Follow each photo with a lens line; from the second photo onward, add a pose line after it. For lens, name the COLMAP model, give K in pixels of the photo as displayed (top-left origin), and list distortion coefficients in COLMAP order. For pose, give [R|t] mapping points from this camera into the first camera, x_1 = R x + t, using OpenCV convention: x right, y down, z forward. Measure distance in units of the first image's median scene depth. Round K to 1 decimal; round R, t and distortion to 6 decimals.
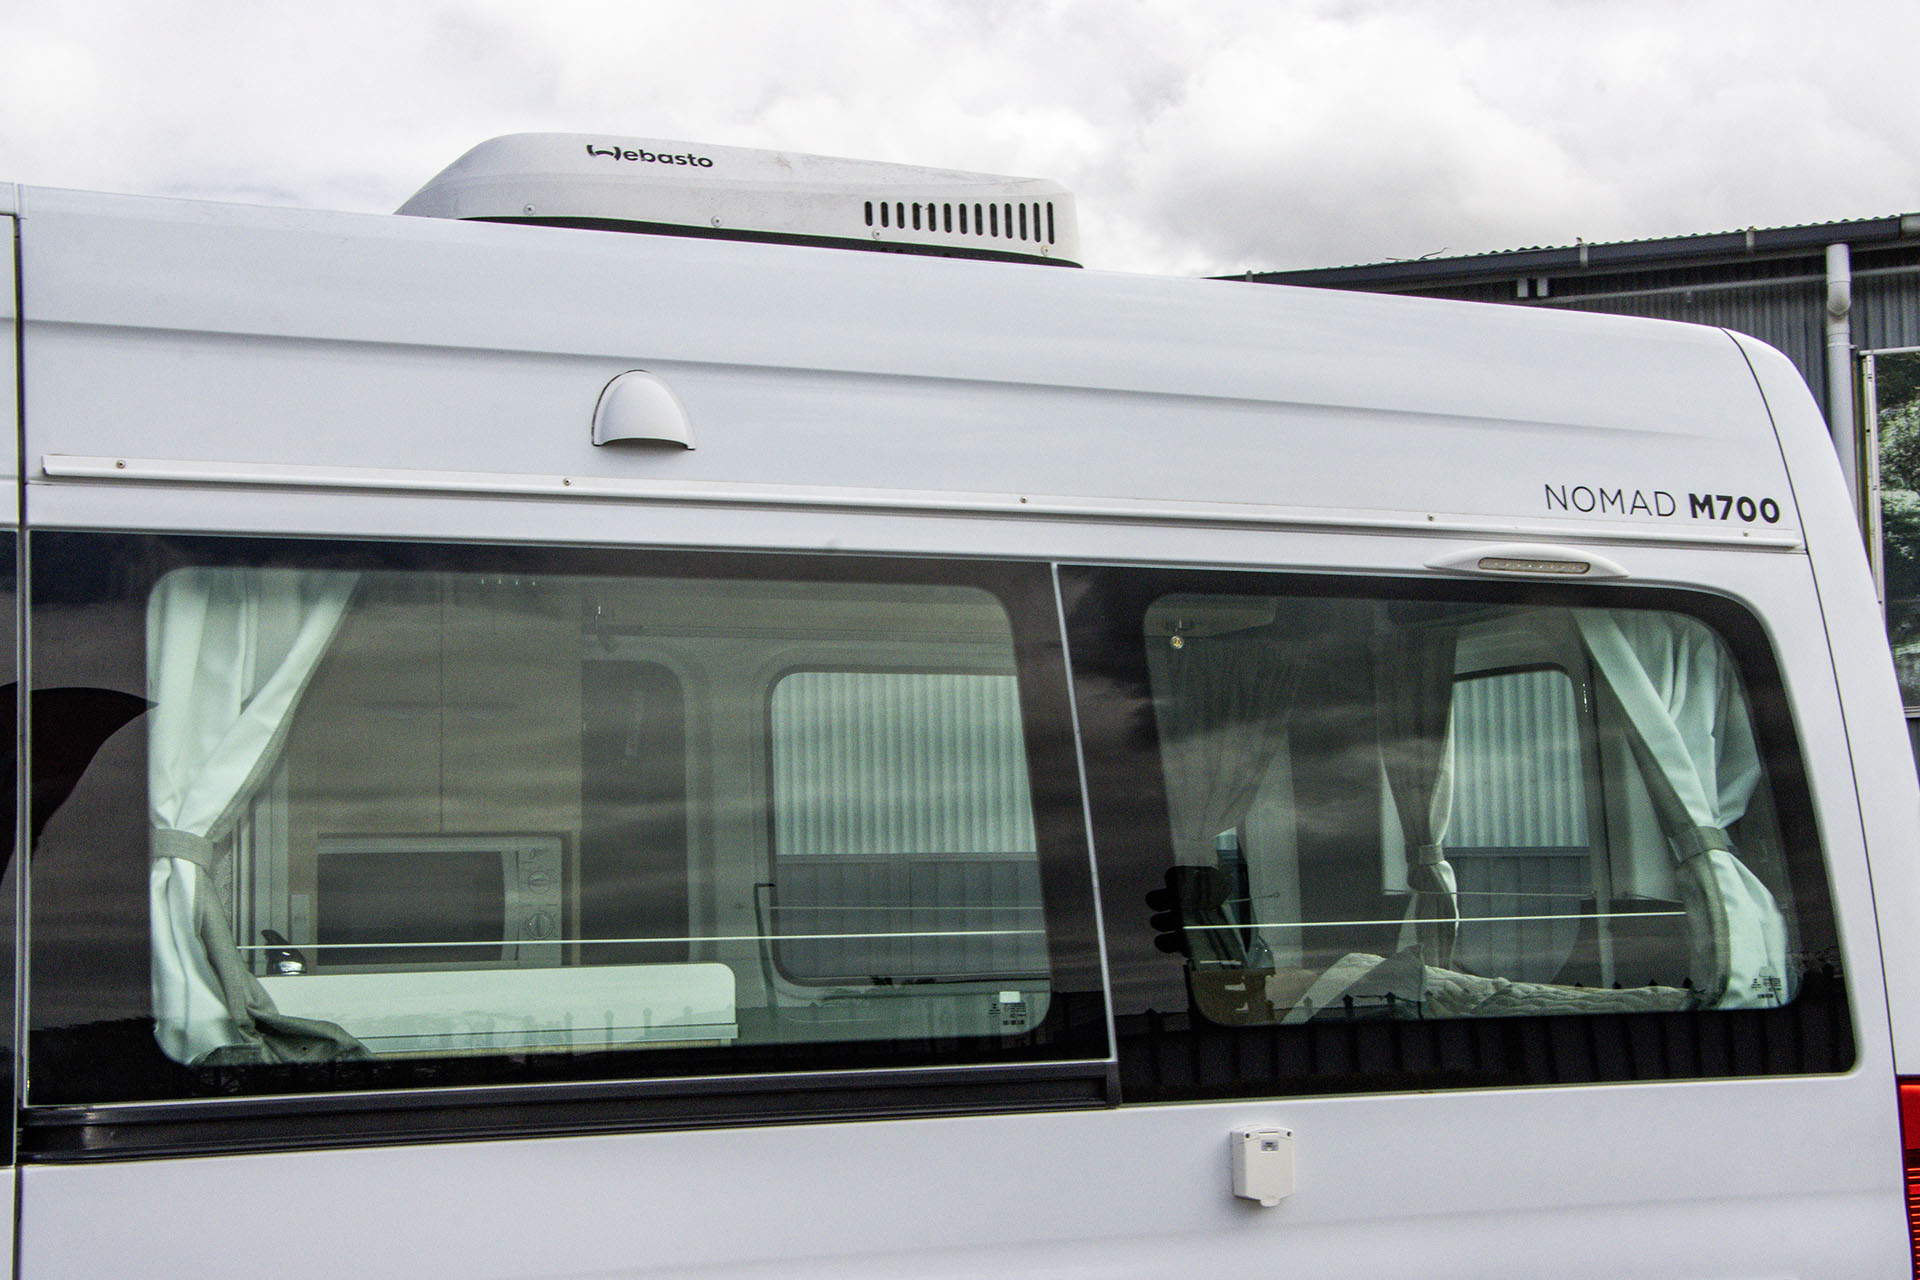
lens RADIAL K [[2925.6, 0, 960.0], [0, 2925.6, 640.0], [0, 0, 1]] dist [0.096003, 0.064329]
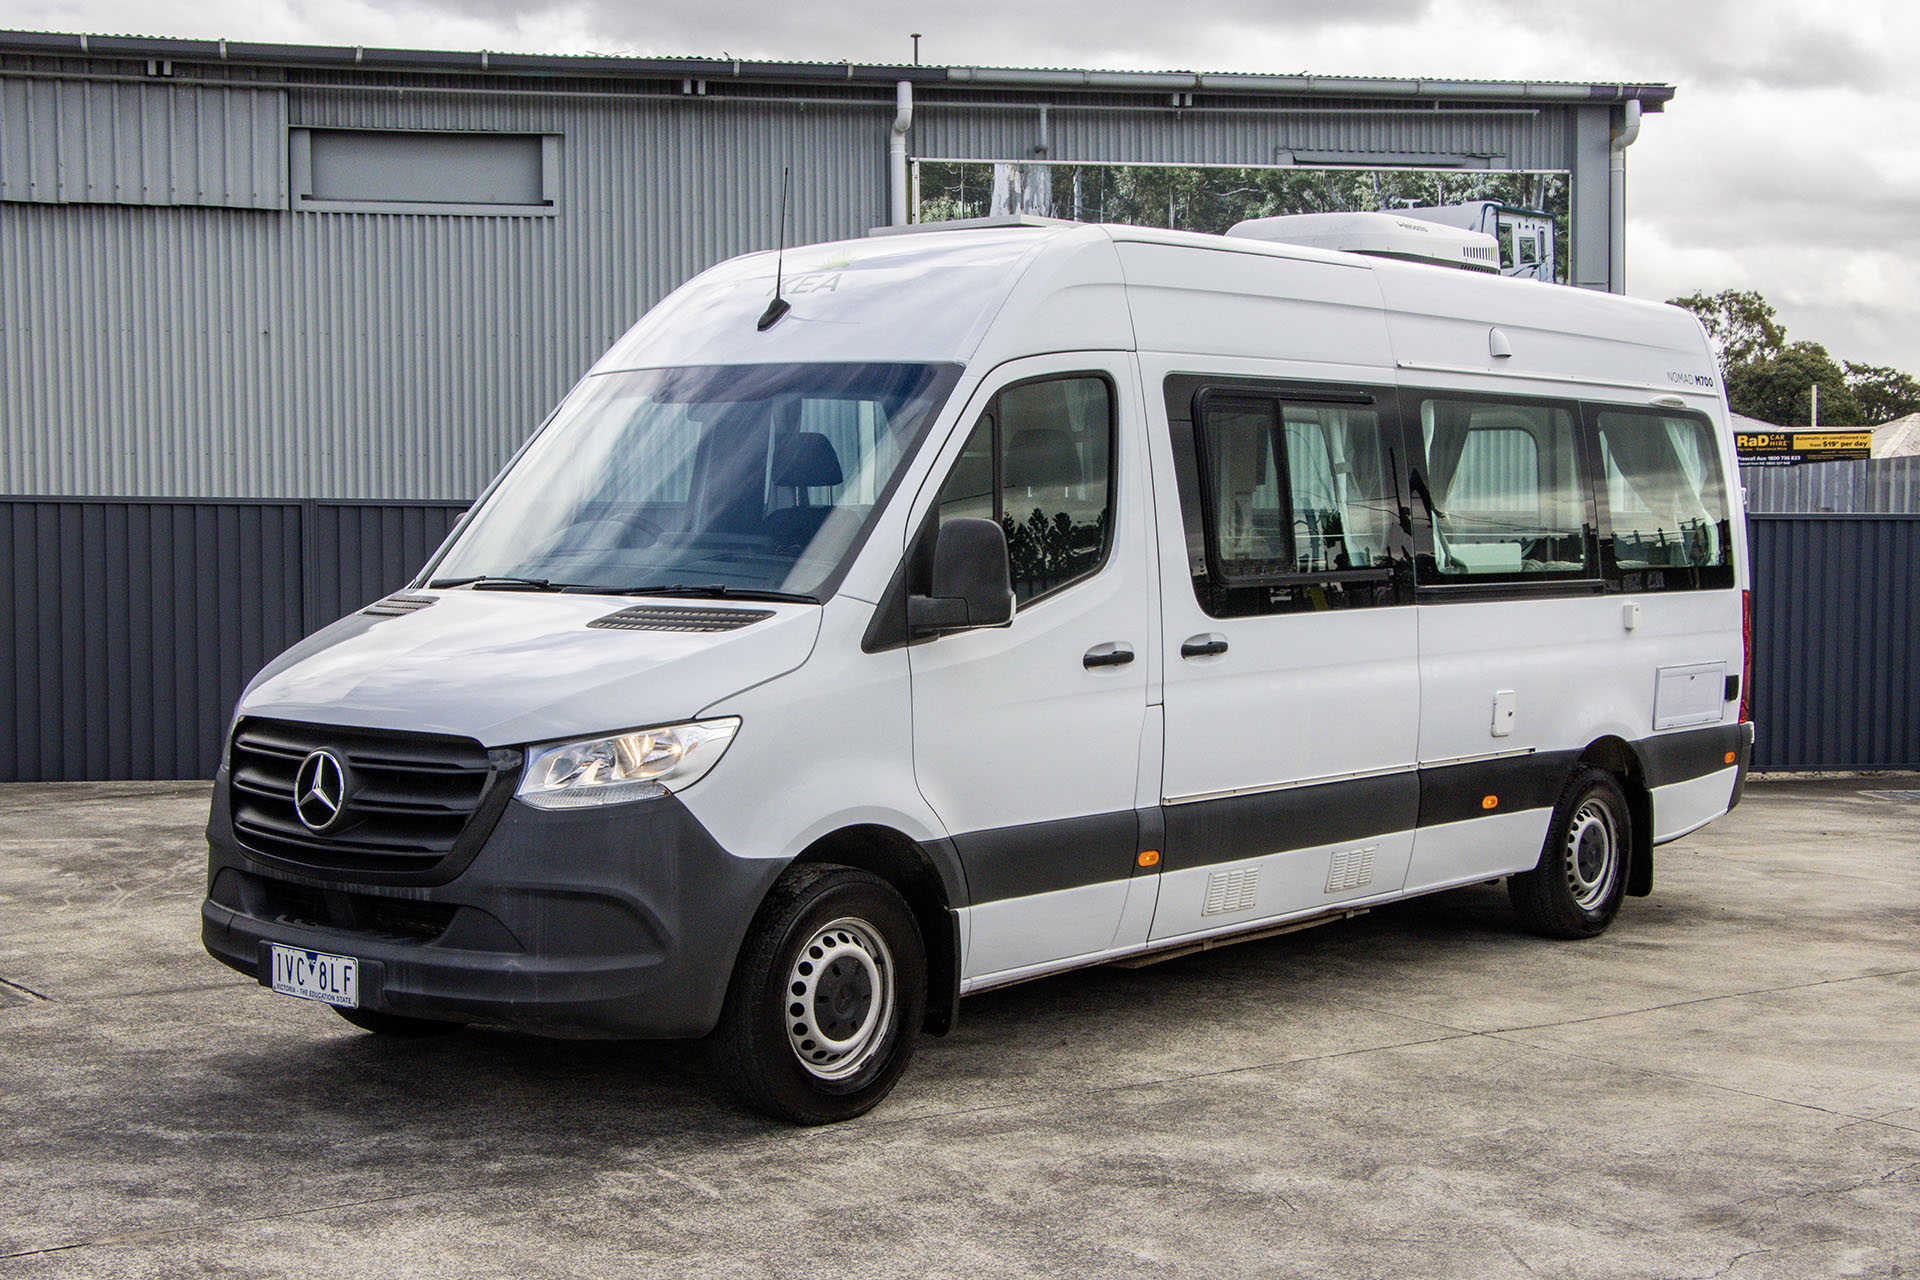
lens RADIAL K [[2513.4, 0, 1033.8], [0, 2513.4, 674.3], [0, 0, 1]] dist [0.077468, 0.018920]
pose [[0.878506, -0.014388, 0.477515, -0.234931], [-0.052018, 0.990722, 0.125552, -0.006372], [-0.474891, -0.135138, 0.869607, -0.128507]]
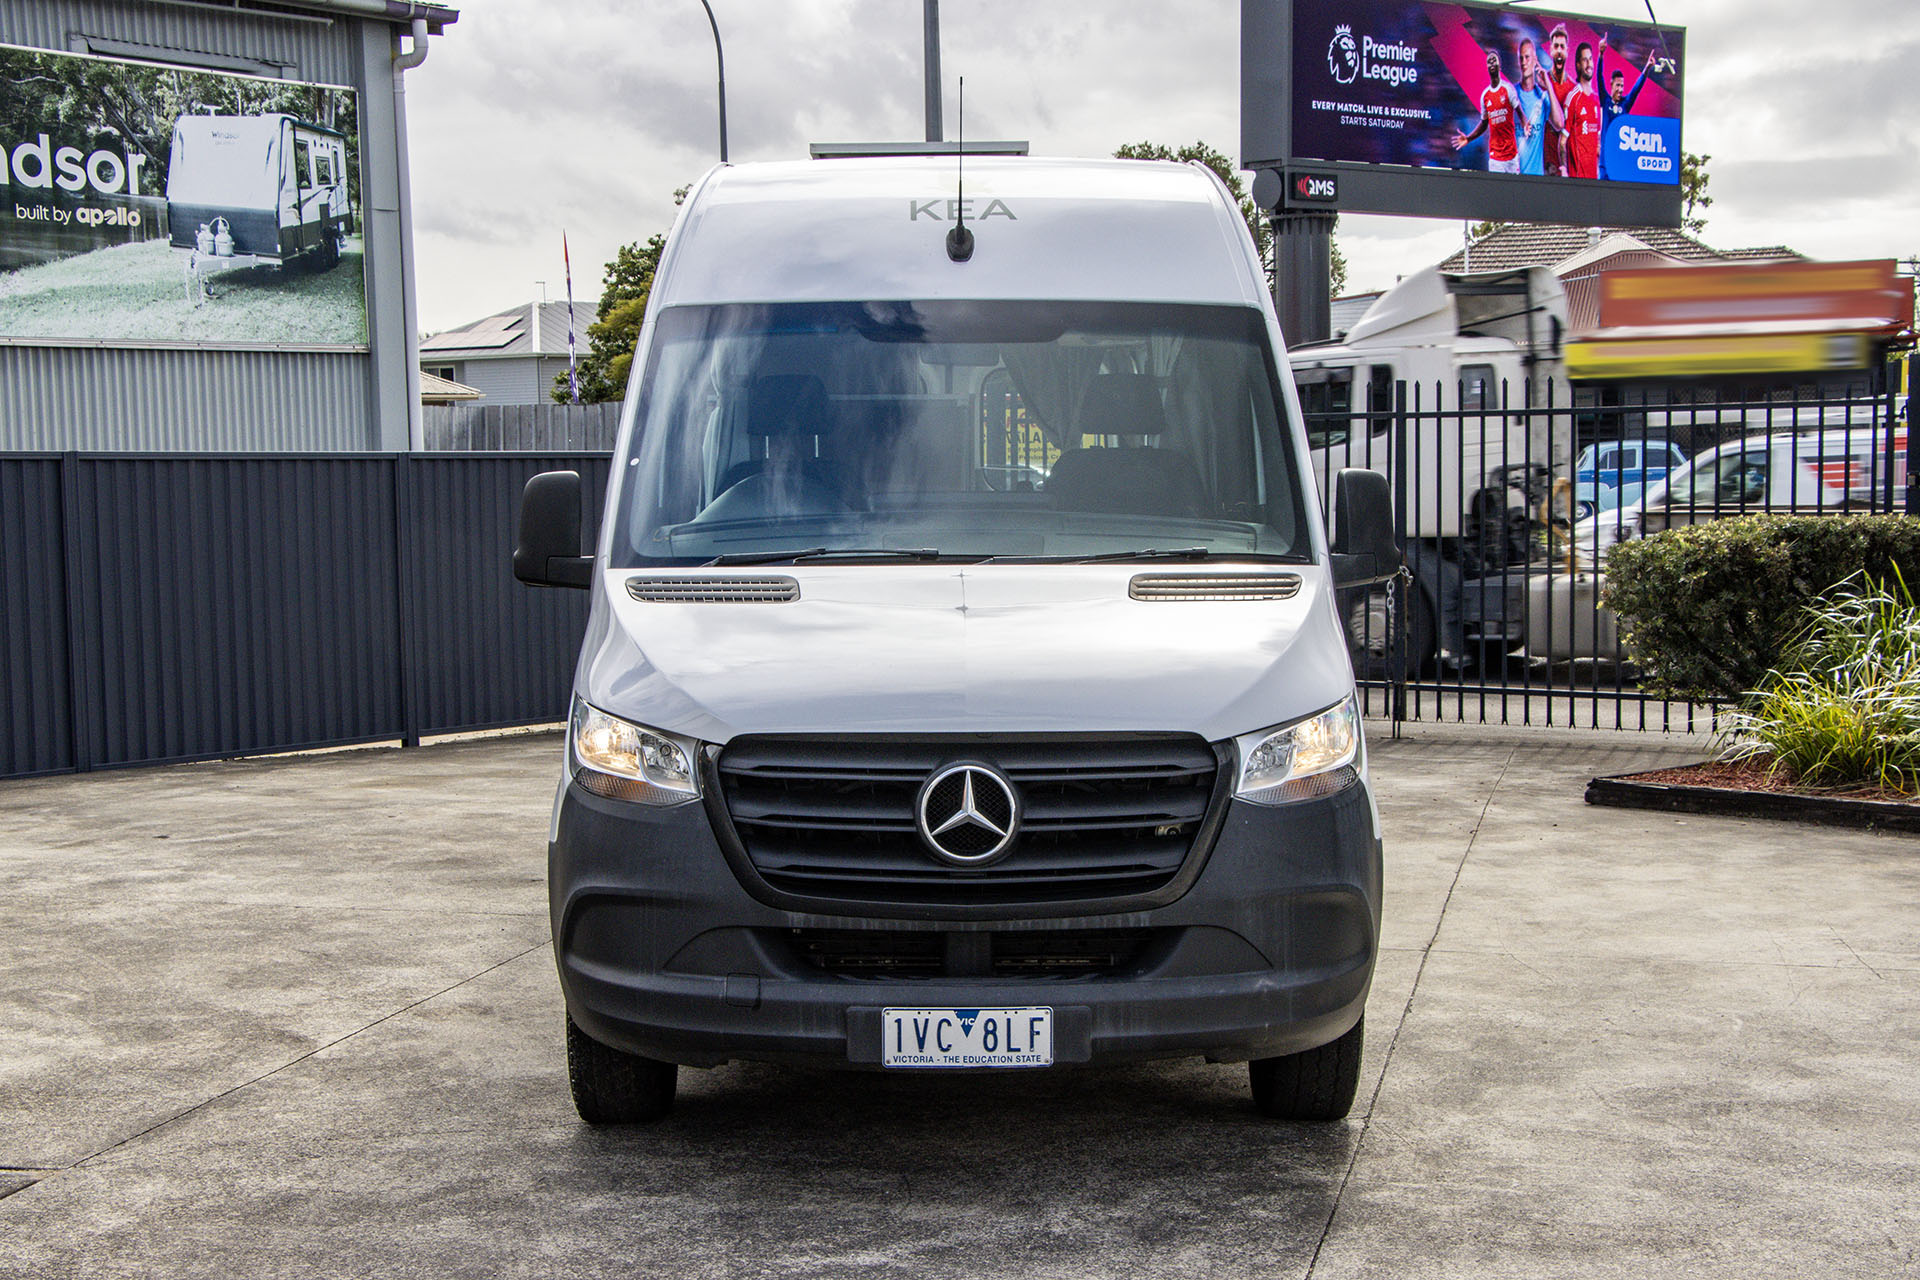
lens RADIAL K [[2660.1, 0, 960.0], [0, 2660.1, 640.0], [0, 0, 1]] dist [-0.008404, 0.480335]
pose [[0.386227, -0.057732, 0.920595, -0.387647], [-0.068247, 0.993515, 0.090937, 0.007299], [-0.919875, -0.097950, 0.379783, 0.053220]]
